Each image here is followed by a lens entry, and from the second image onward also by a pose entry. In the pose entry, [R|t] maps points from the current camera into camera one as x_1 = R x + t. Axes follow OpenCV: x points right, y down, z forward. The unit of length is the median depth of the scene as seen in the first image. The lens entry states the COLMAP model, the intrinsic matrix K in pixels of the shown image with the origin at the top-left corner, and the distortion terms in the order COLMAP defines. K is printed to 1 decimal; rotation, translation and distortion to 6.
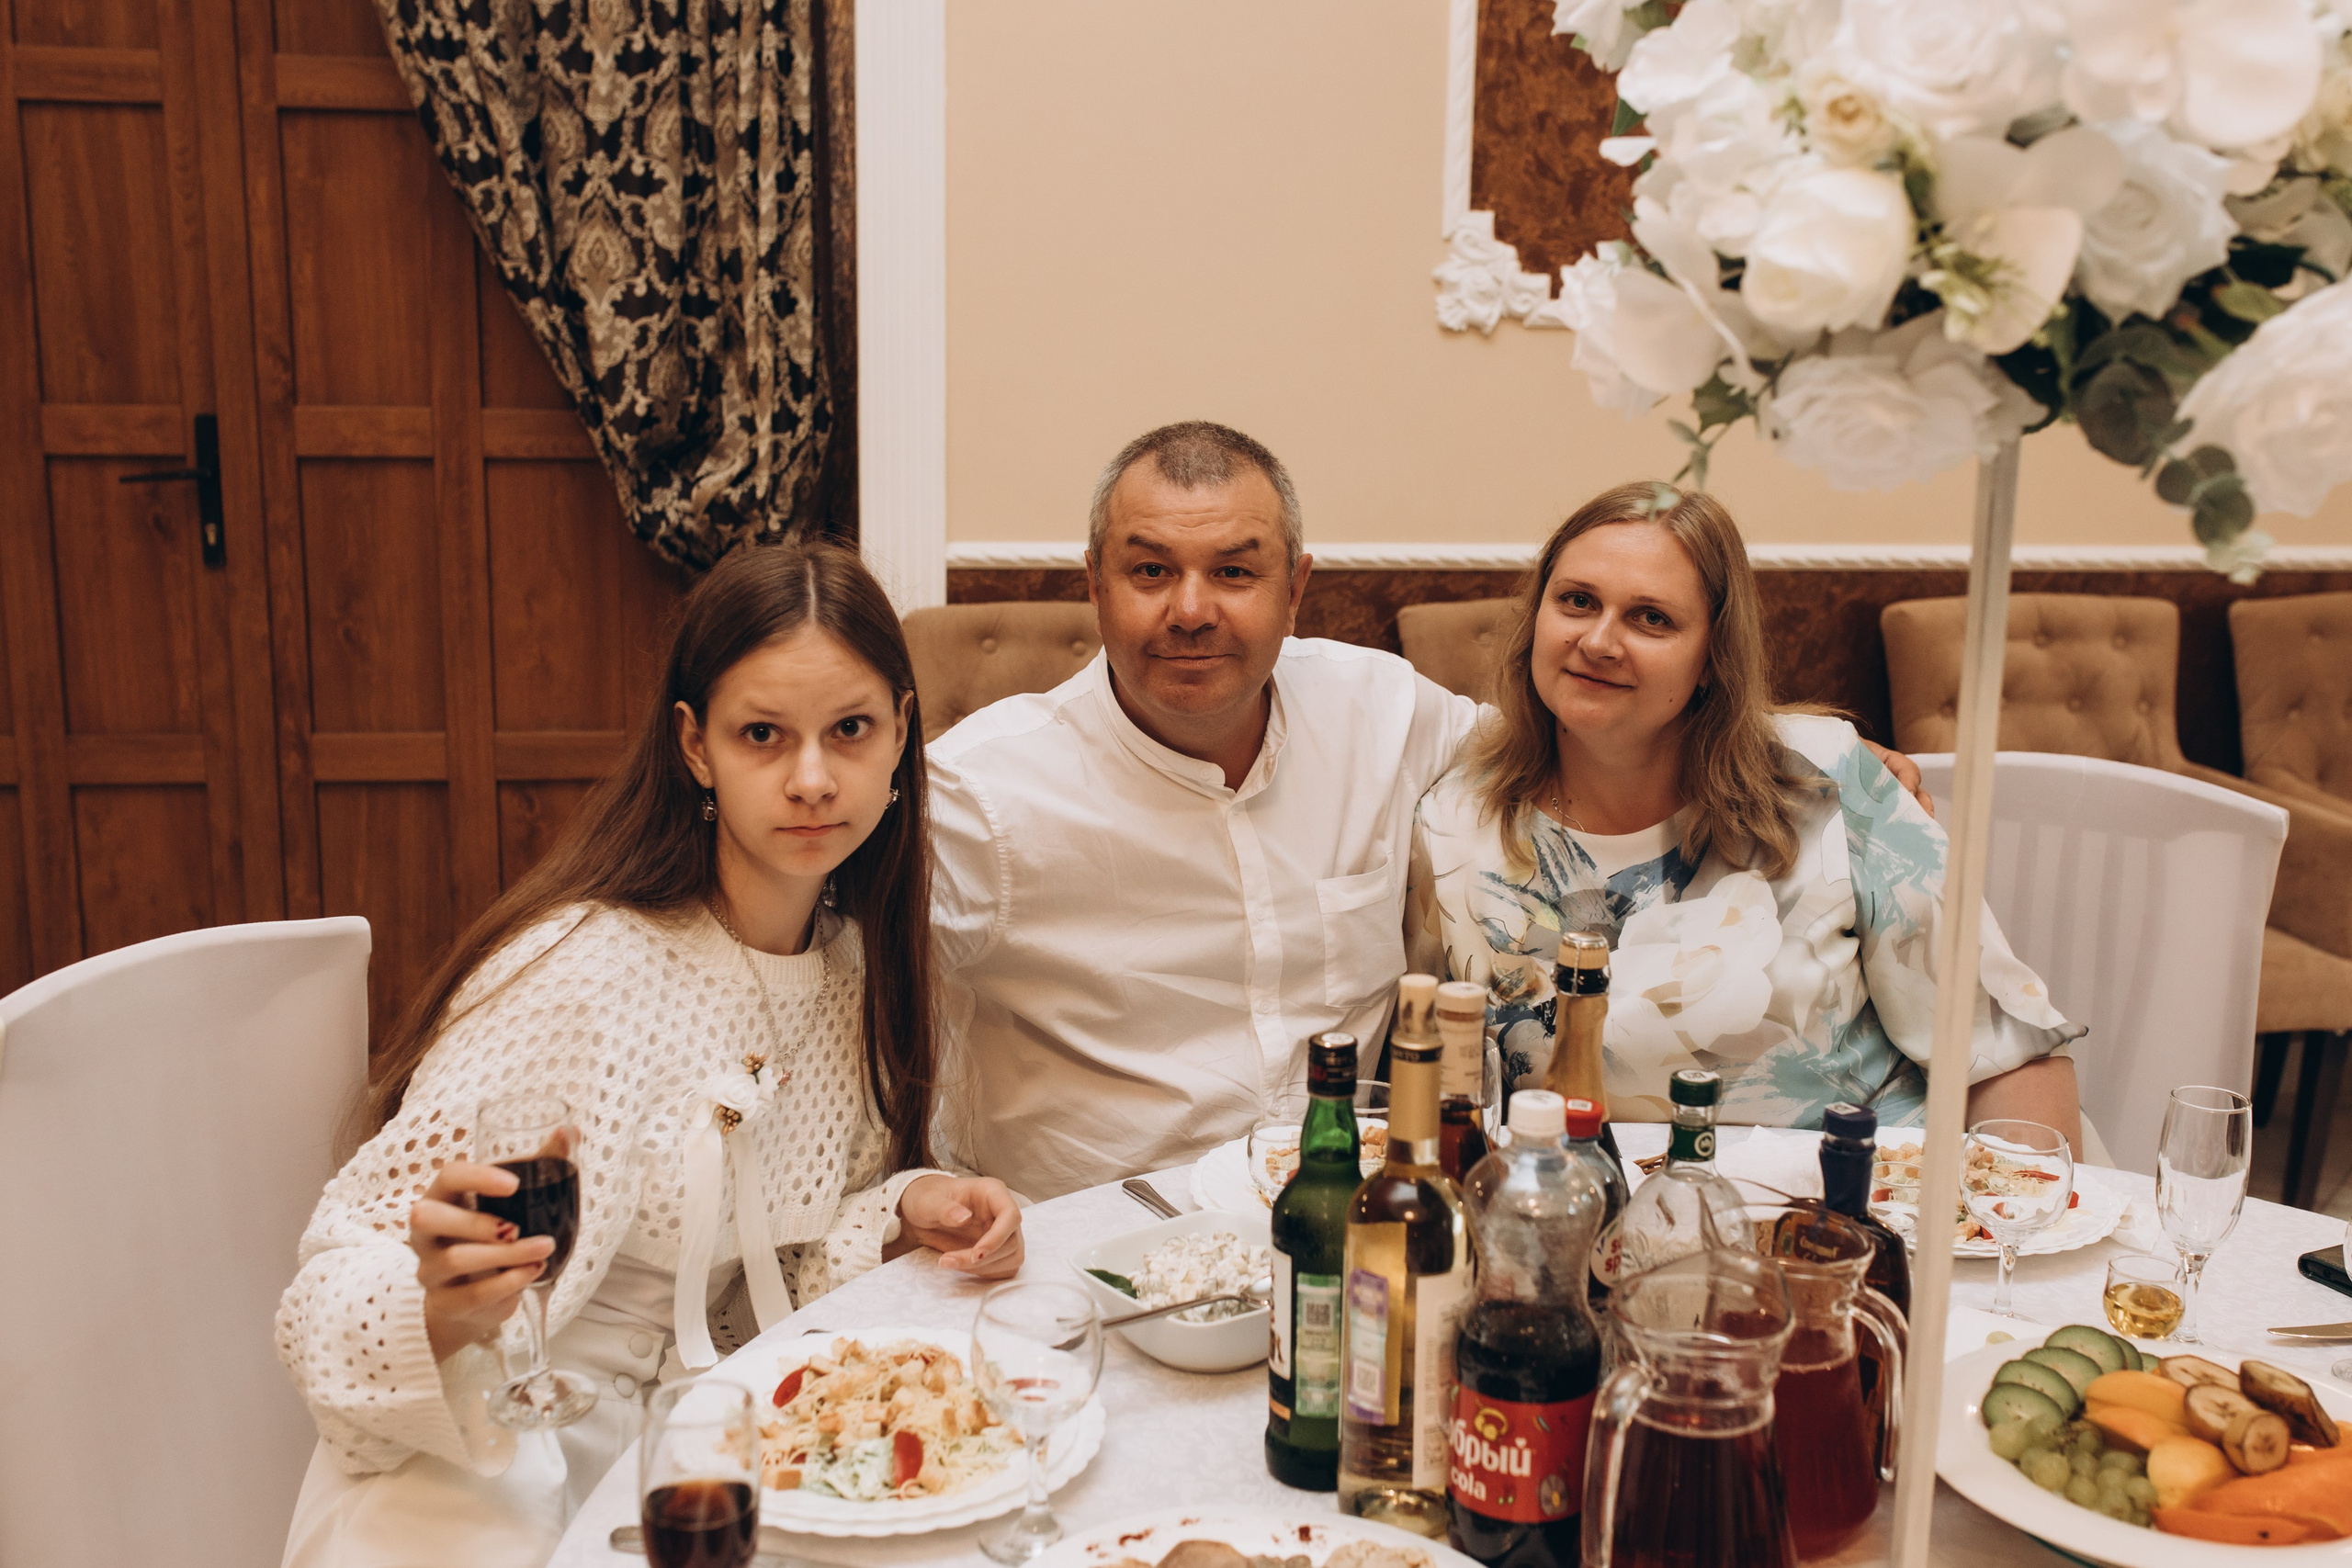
lens RADIAL K [[2336.9, 0, 1171.0], [0, 2336.9, 796.7], [0, 0, 1]] dist [0.028080, 0.000000]
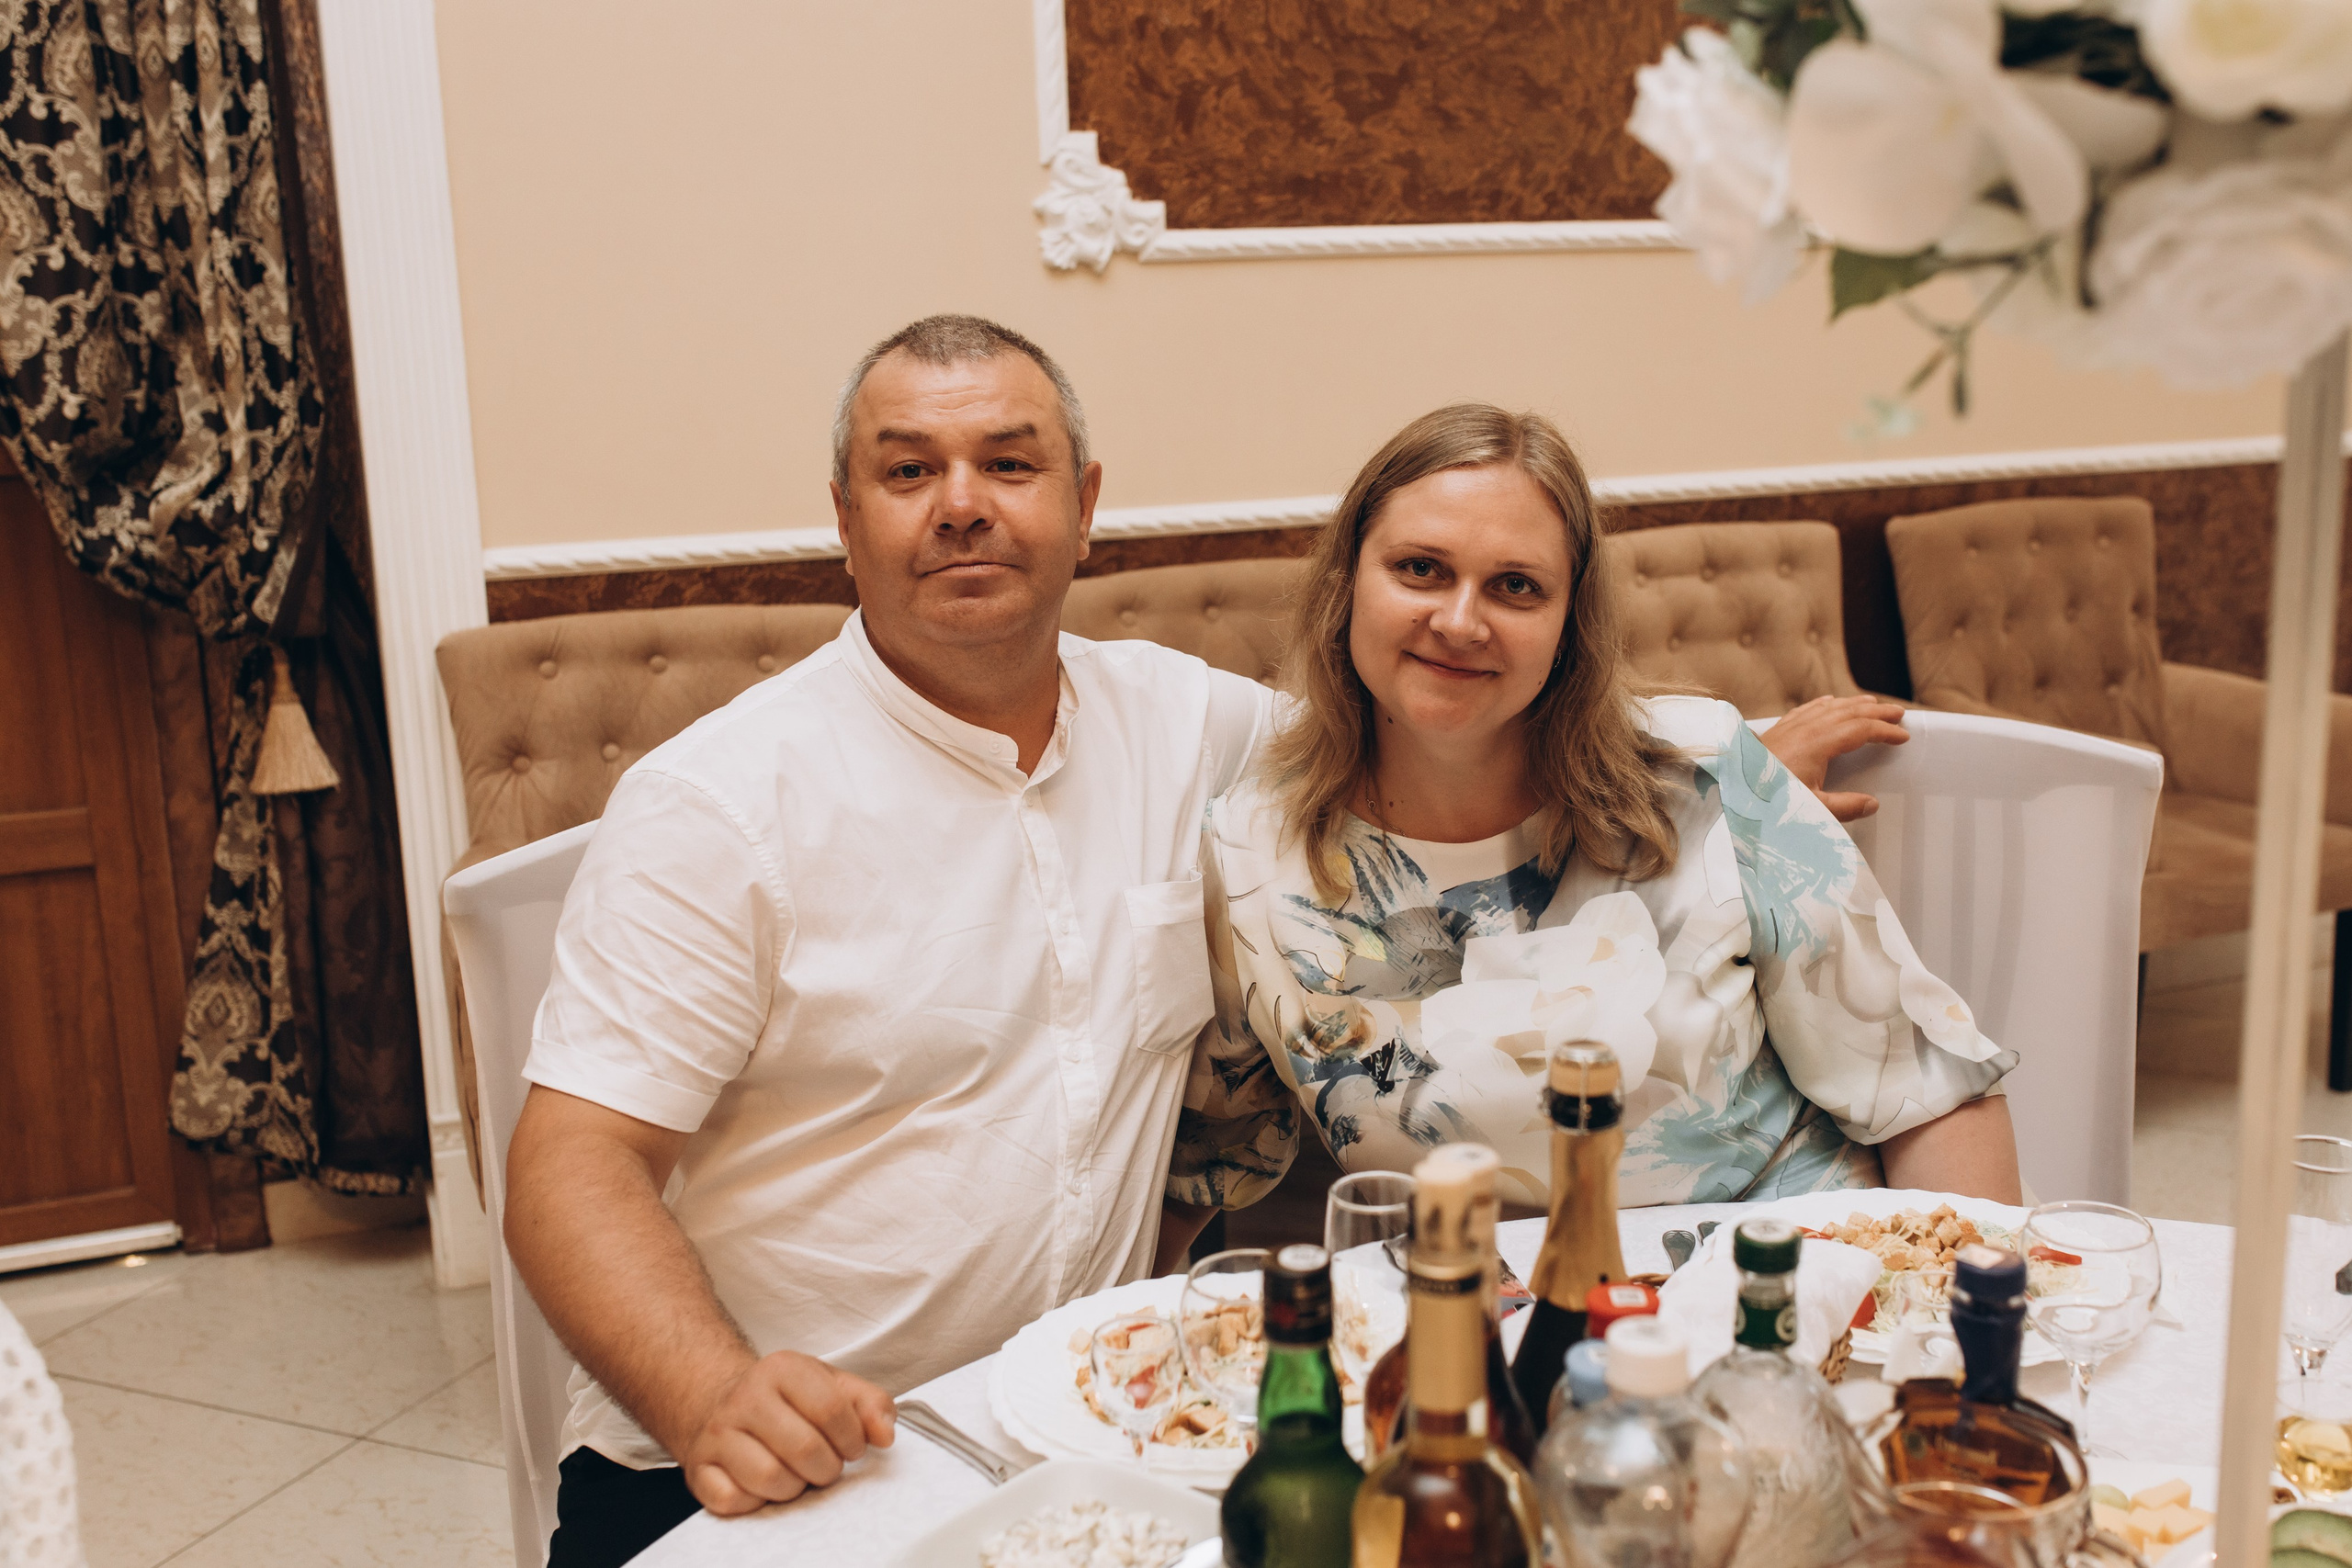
lens RADIAL K [[2336.9, 0, 1180.1], [0, 2336.9, 763.7], [0, 0, 1]] dist [0.028080, 0.000000]
pose [[0.974530, -0.088163, 0.206200, -0.033278], [0.088205, 0.996062, 0.009007, -0.018793], [-0.206182, 0.009410, 0.978468, 0.135337]]
